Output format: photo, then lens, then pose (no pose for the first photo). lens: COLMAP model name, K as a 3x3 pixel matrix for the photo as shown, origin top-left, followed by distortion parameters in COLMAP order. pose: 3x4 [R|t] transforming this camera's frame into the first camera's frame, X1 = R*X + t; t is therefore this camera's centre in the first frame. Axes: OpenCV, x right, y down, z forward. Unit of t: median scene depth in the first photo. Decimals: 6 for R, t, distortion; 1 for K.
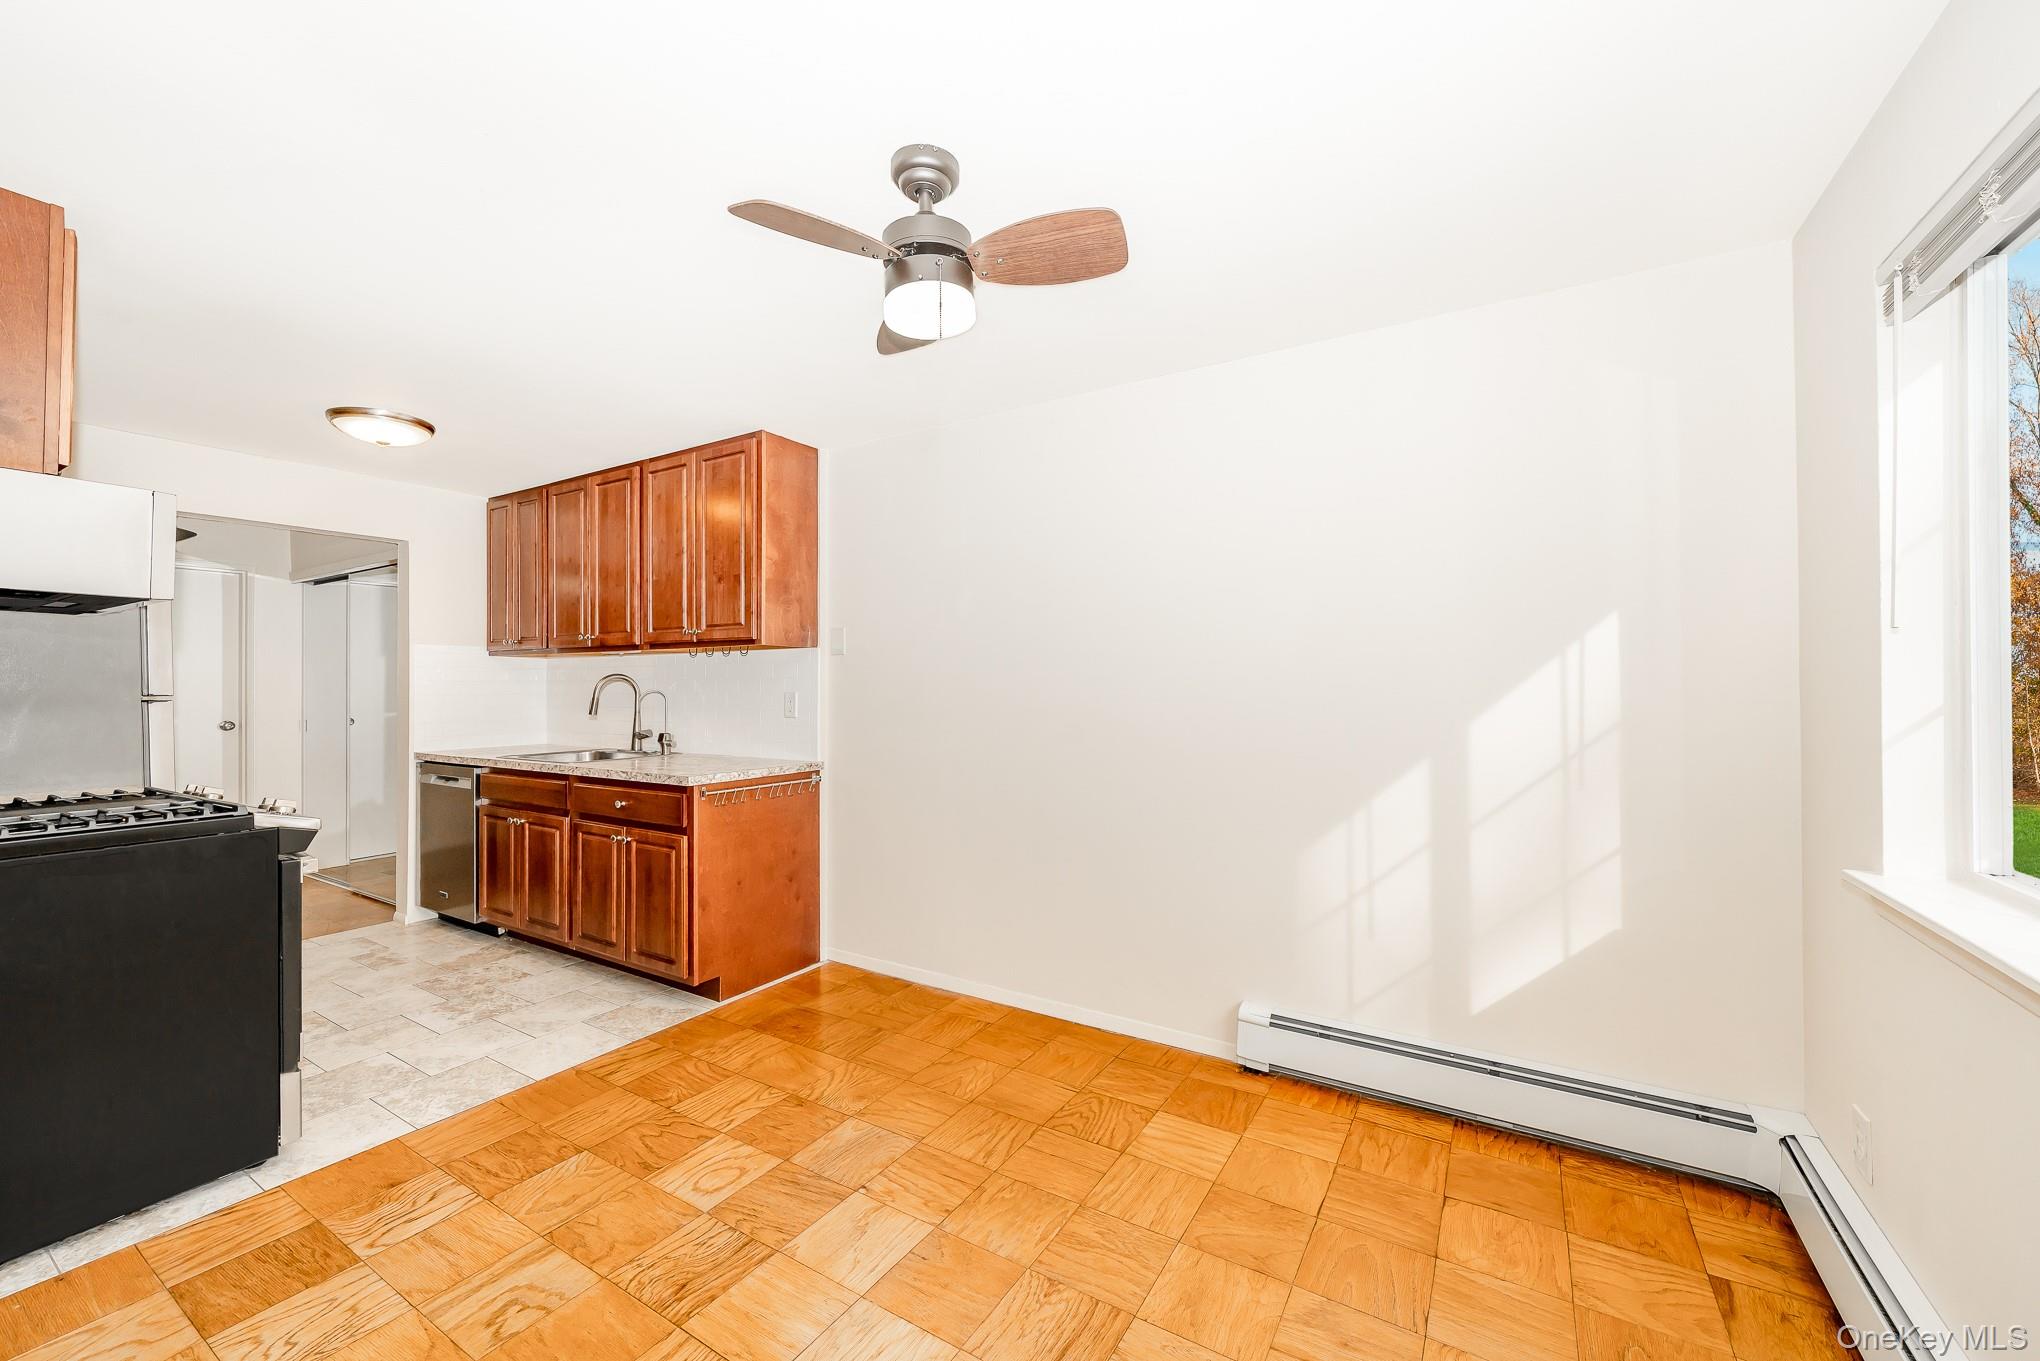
lens RADIAL K [[770.6, 0, 1019.8], [0, 770.6, 680.0], [0, 0, 1]] dist [-0.014012, -0.000185]
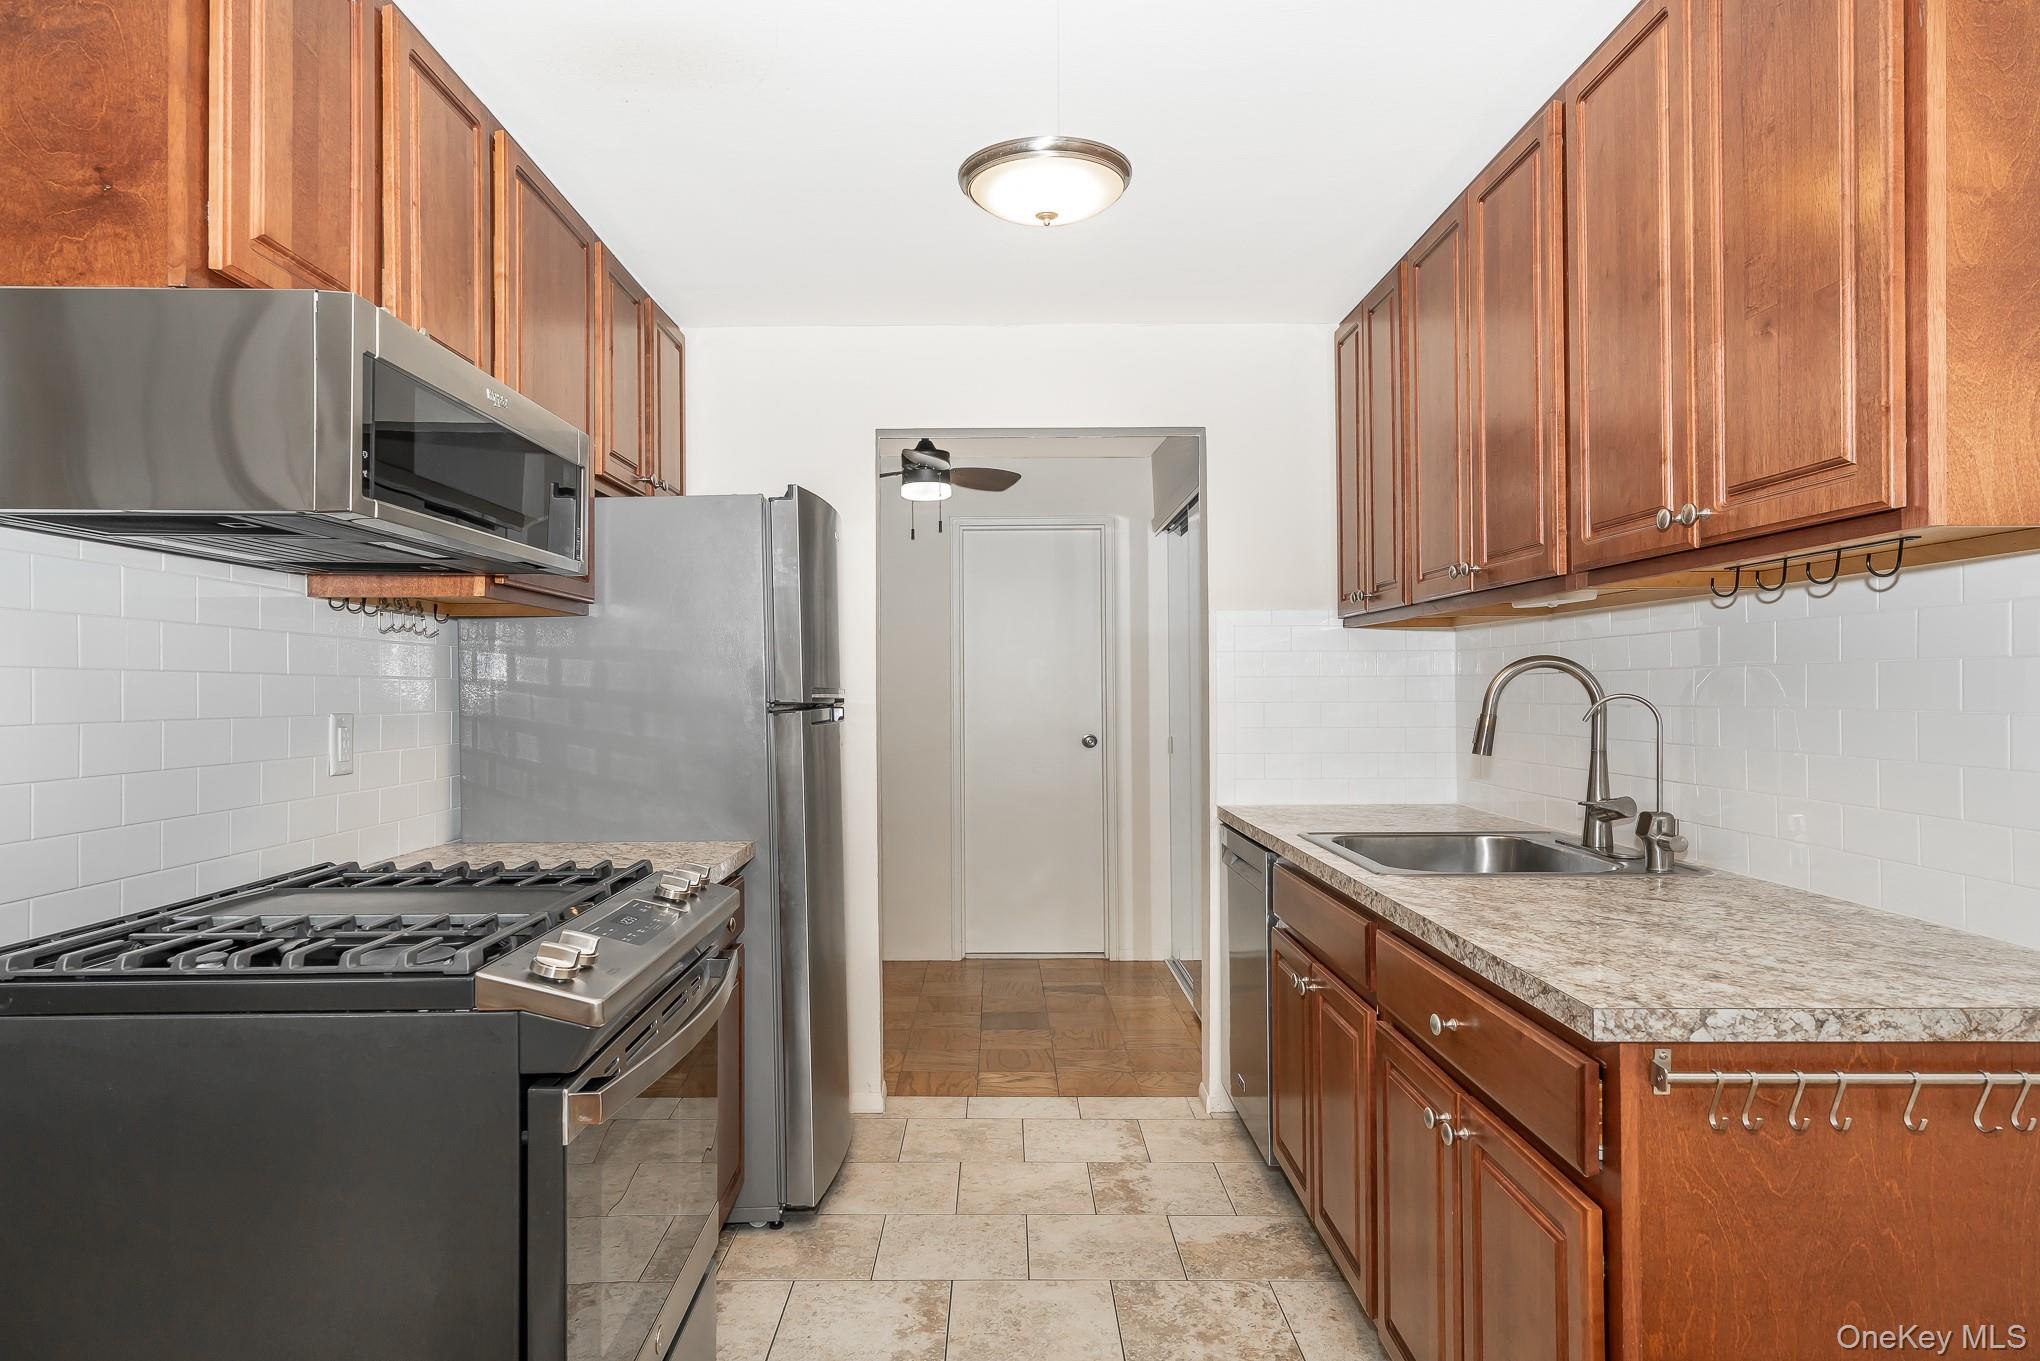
lens RADIAL K [[1257.9, 0, 954.5], [0, 1257.9, 679.4], [0, 0, 1]] dist [-0.010457, 0.010648]
pose [[0.505179, -0.004871, -0.863001, -0.129320], [0.007190, 0.999973, -0.001436, 0.004185], [0.862985, -0.005480, 0.505200, 0.475935]]
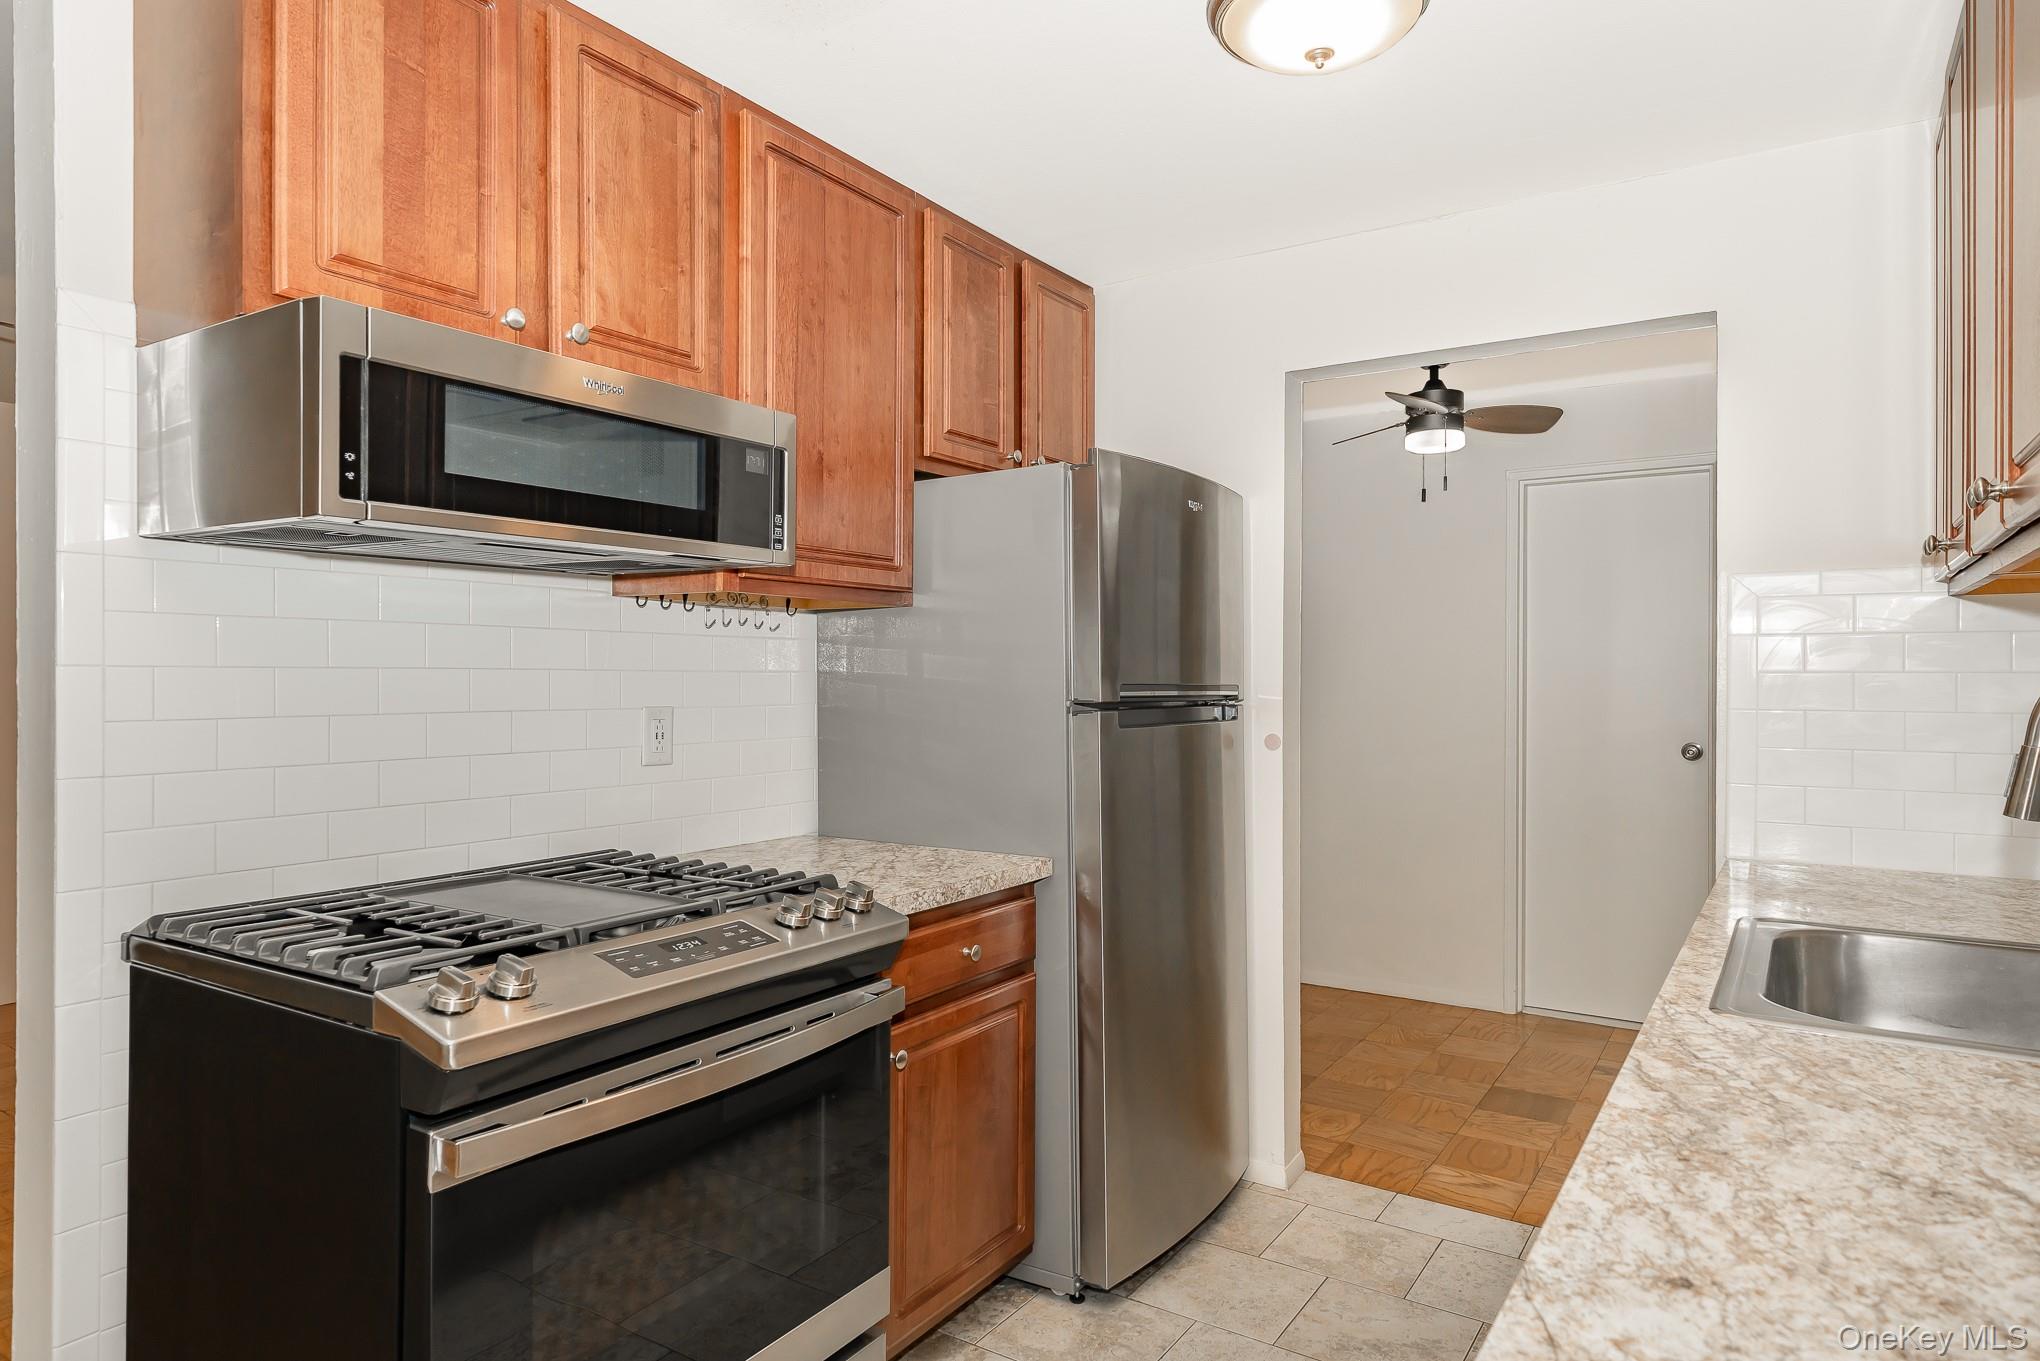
lens RADIAL K [[1257.9, 0, 1015.0], [0, 1257.9, 676.2], [0, 0, 1]] dist [-0.010457, 0.010648]
pose [[-0.031069, 0.006690, -0.999495, -0.221498], [0.005891, 0.999961, 0.006510, -0.005744], [0.999500, -0.005686, -0.031108, 0.992140]]
